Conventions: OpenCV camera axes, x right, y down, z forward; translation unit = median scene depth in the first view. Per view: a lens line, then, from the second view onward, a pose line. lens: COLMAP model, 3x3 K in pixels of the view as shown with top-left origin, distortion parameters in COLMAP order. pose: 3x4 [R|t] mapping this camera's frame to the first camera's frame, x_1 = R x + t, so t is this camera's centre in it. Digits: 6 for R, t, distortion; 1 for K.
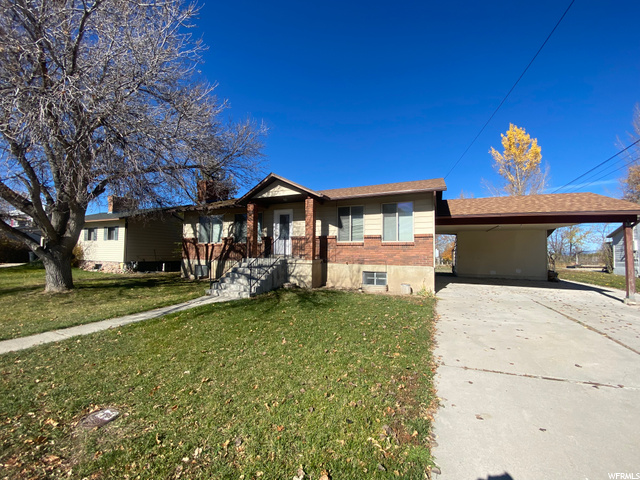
lens RADIAL K [[259.3, 0, 316.6], [0, 259.3, 243.1], [0, 0, 1]] dist [0.028950, -0.026280]
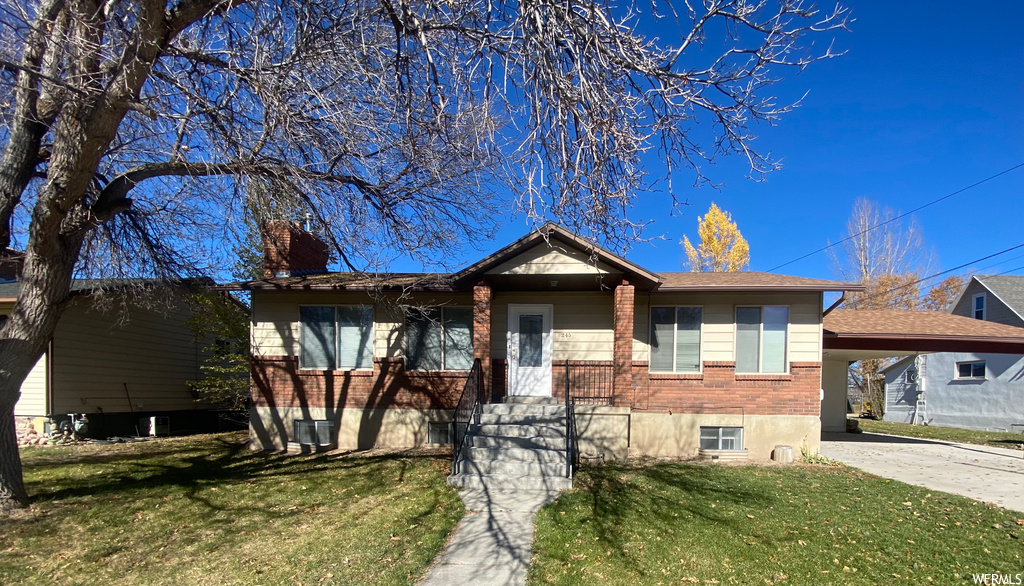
lens RADIAL K [[437.2, 0, 535.1], [0, 437.2, 407.9], [0, 0, 1]] dist [0.019049, -0.000017]
pose [[0.932165, -0.010172, 0.361892, -0.449212], [-0.016879, 0.997297, 0.071507, 0.007036], [-0.361641, -0.072765, 0.929473, 0.230680]]
